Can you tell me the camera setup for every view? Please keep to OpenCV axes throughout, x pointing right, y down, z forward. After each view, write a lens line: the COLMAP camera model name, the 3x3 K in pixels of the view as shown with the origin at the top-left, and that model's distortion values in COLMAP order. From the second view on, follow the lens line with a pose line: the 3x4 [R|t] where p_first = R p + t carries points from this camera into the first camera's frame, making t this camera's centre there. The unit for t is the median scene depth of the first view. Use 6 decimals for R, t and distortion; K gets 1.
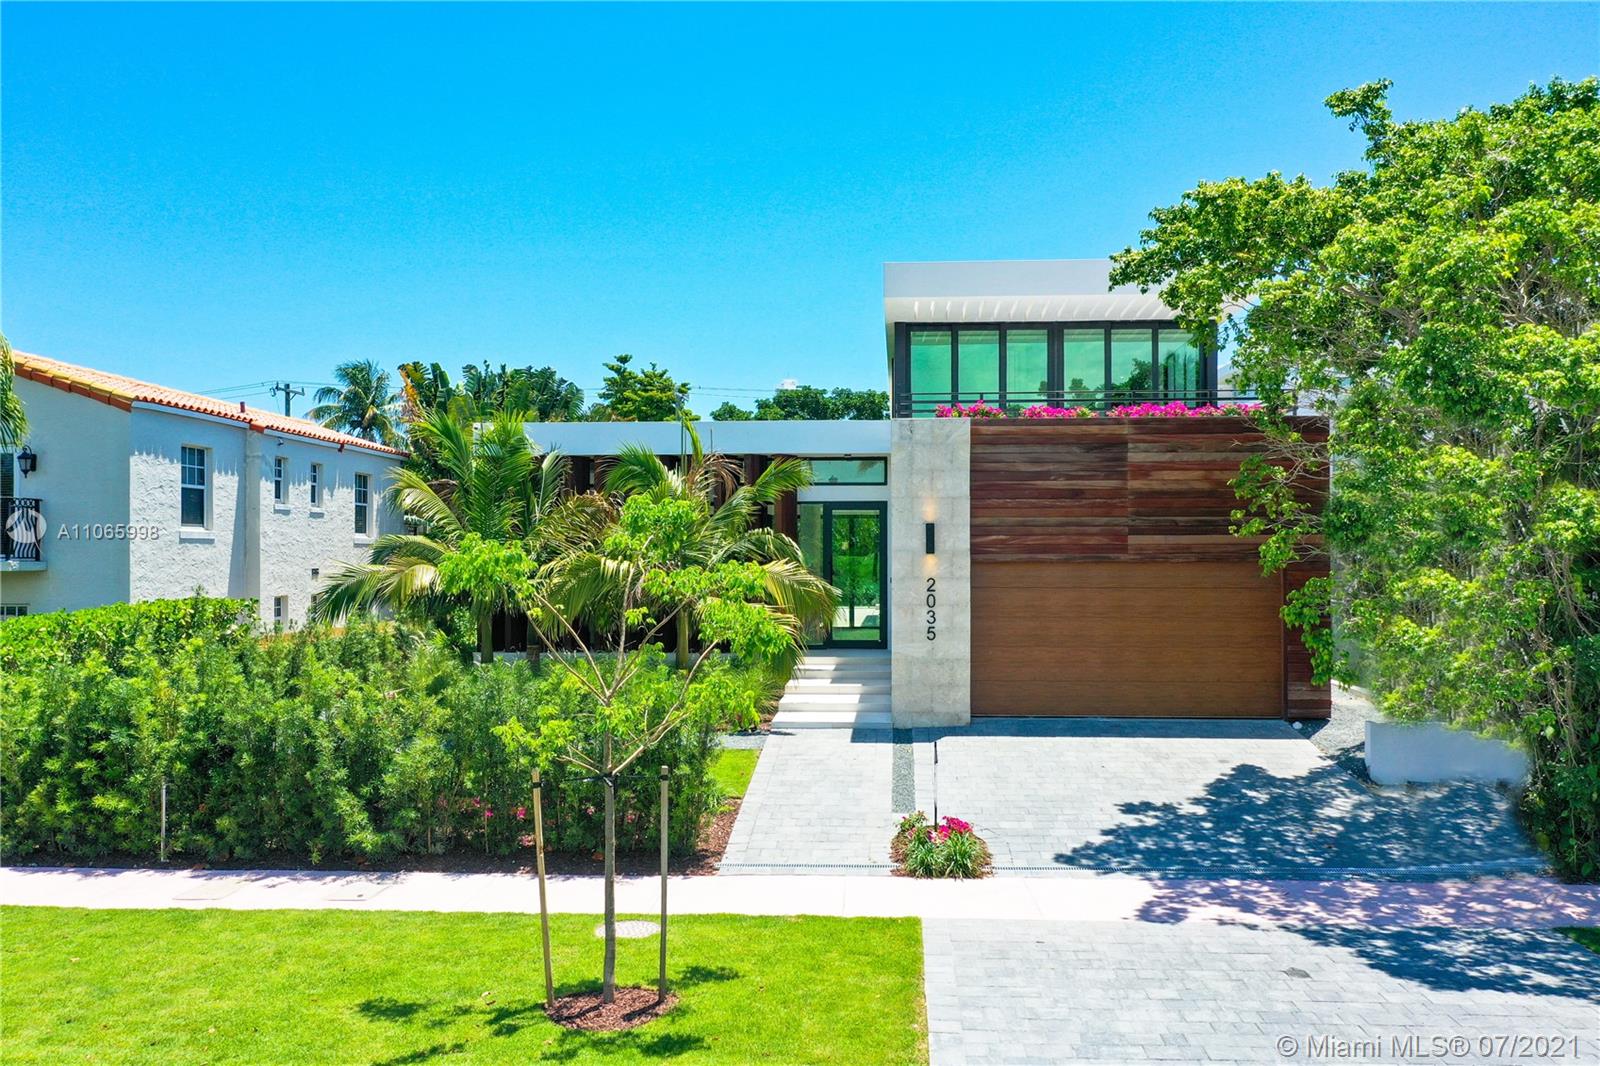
lens RADIAL K [[1257.0, 0, 824.5], [0, 1257.0, 554.1], [0, 0, 1]] dist [0.041370, -0.081609]
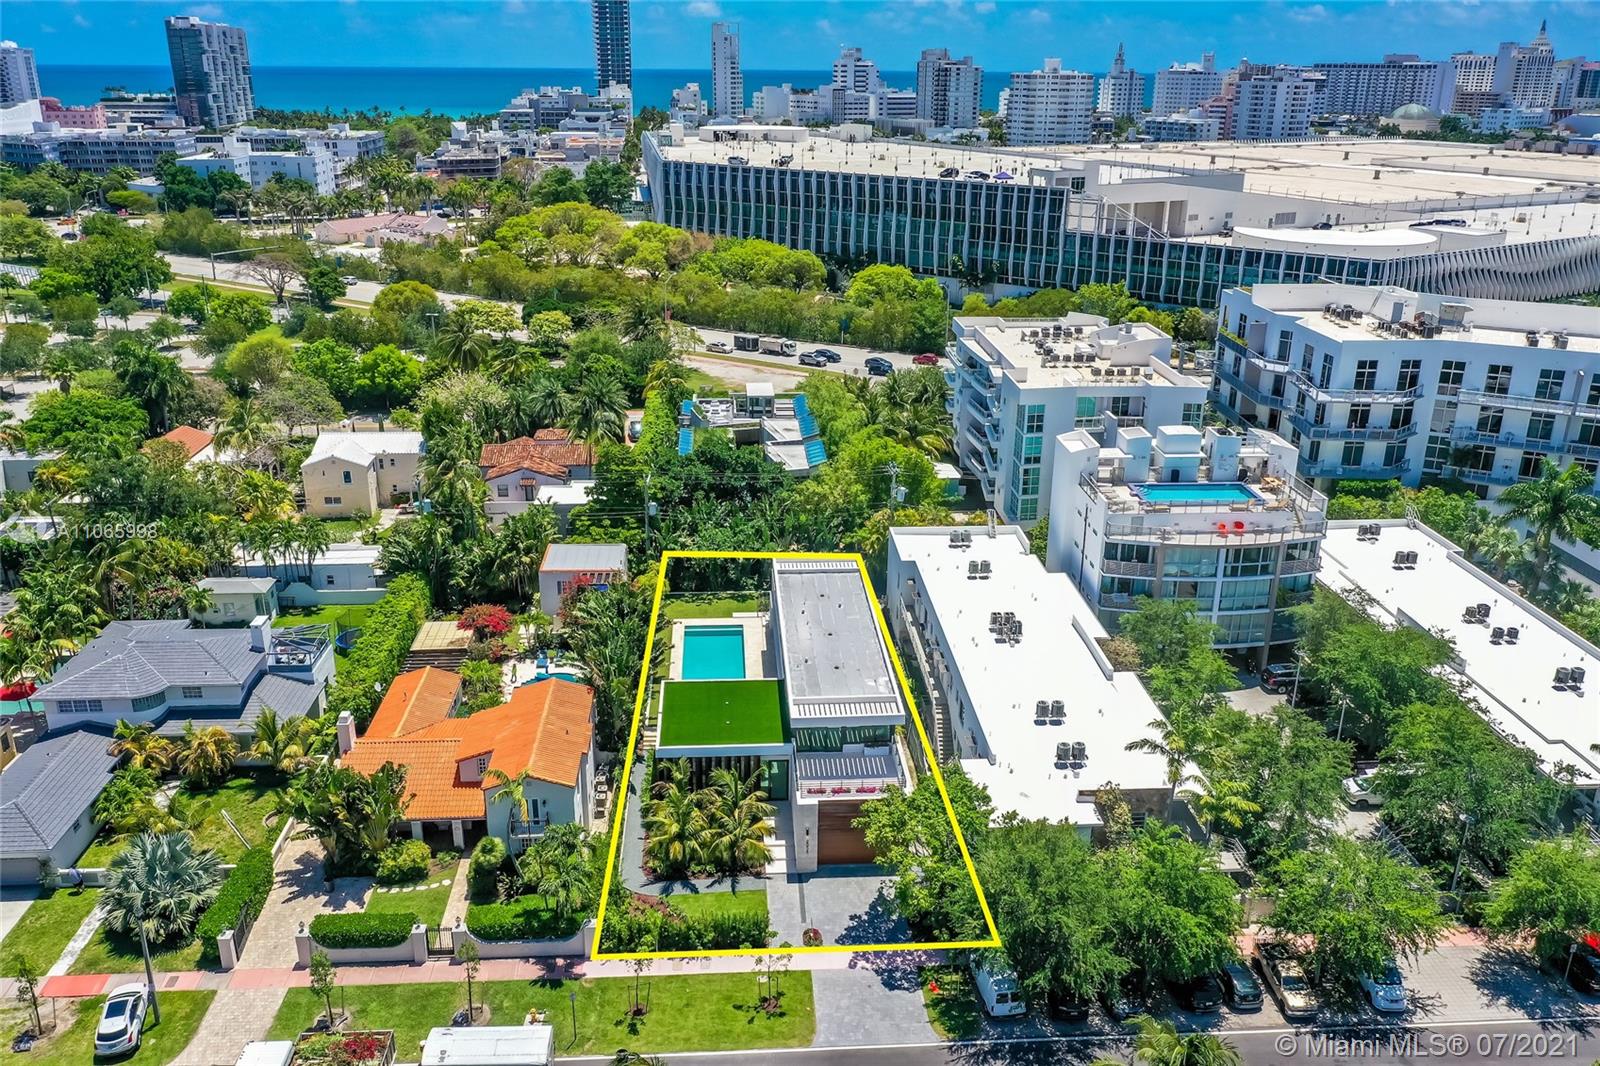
lens RADIAL K [[1248.7, 0, 800.0], [0, 1248.7, 533.0], [0, 0, 1]] dist [-0.006587, 0.006631]
pose [[0.992854, -0.029602, 0.115602, -0.348884], [-0.014067, 0.932958, 0.359710, -2.206004], [-0.118500, -0.358766, 0.925875, -2.165127]]
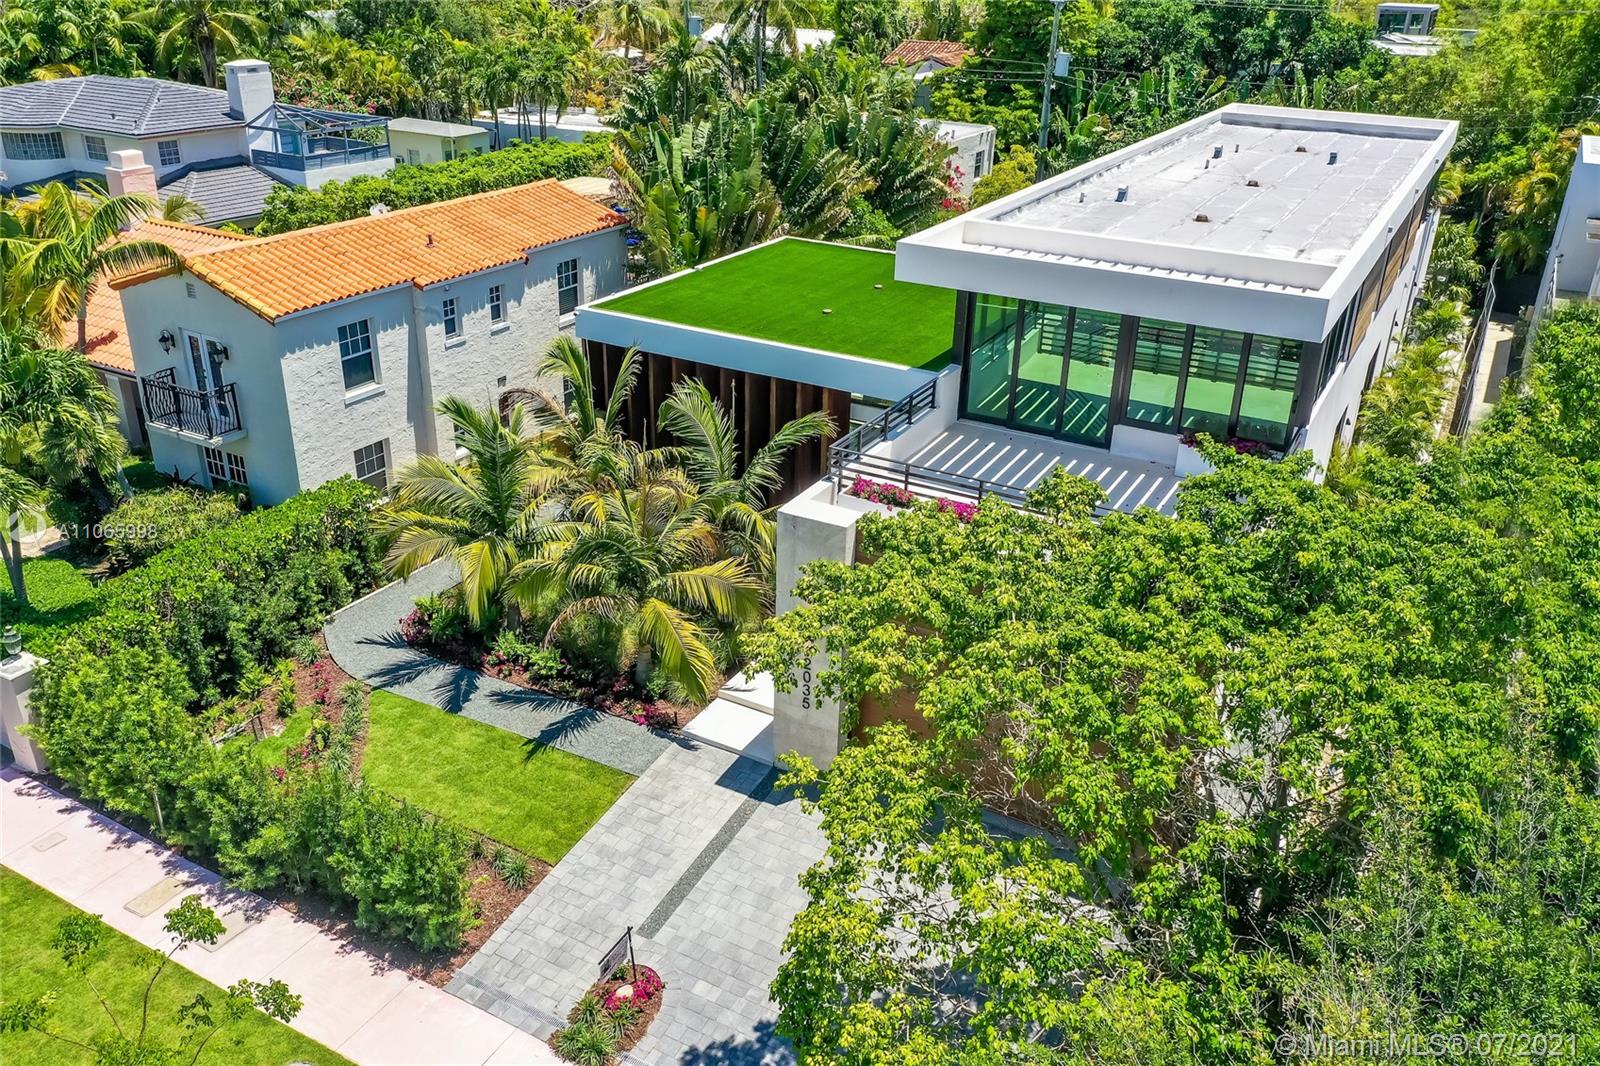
lens RADIAL K [[1248.7, 0, 800.0], [0, 1248.7, 533.0], [0, 0, 1]] dist [-0.006587, 0.006631]
pose [[0.894884, 0.209056, -0.394307, 0.460733], [-0.020094, 0.901482, 0.432350, -0.514831], [0.445846, -0.378980, 0.810923, 0.201459]]
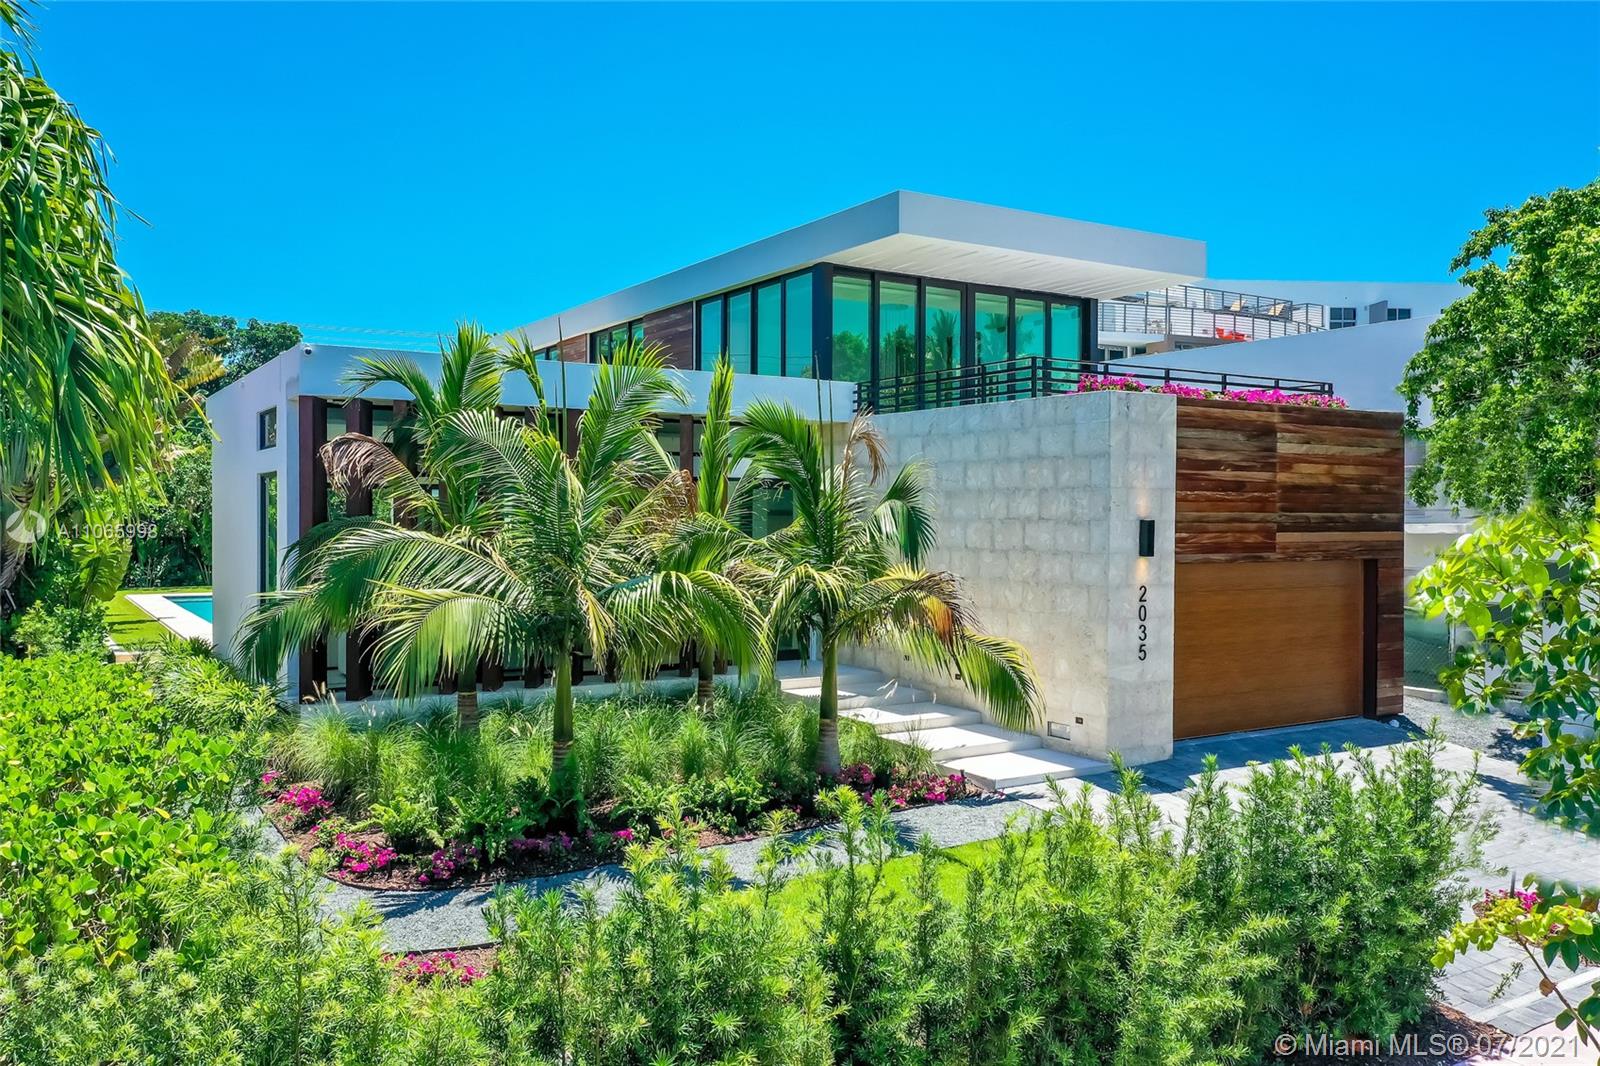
lens RADIAL K [[1248.7, 0, 800.0], [0, 1248.7, 533.0], [0, 0, 1]] dist [-0.006587, 0.006631]
pose [[0.822780, -0.004210, 0.568345, -0.567254], [-0.008758, 0.999760, 0.020084, -0.030140], [-0.568293, -0.021502, 0.822545, 0.451874]]
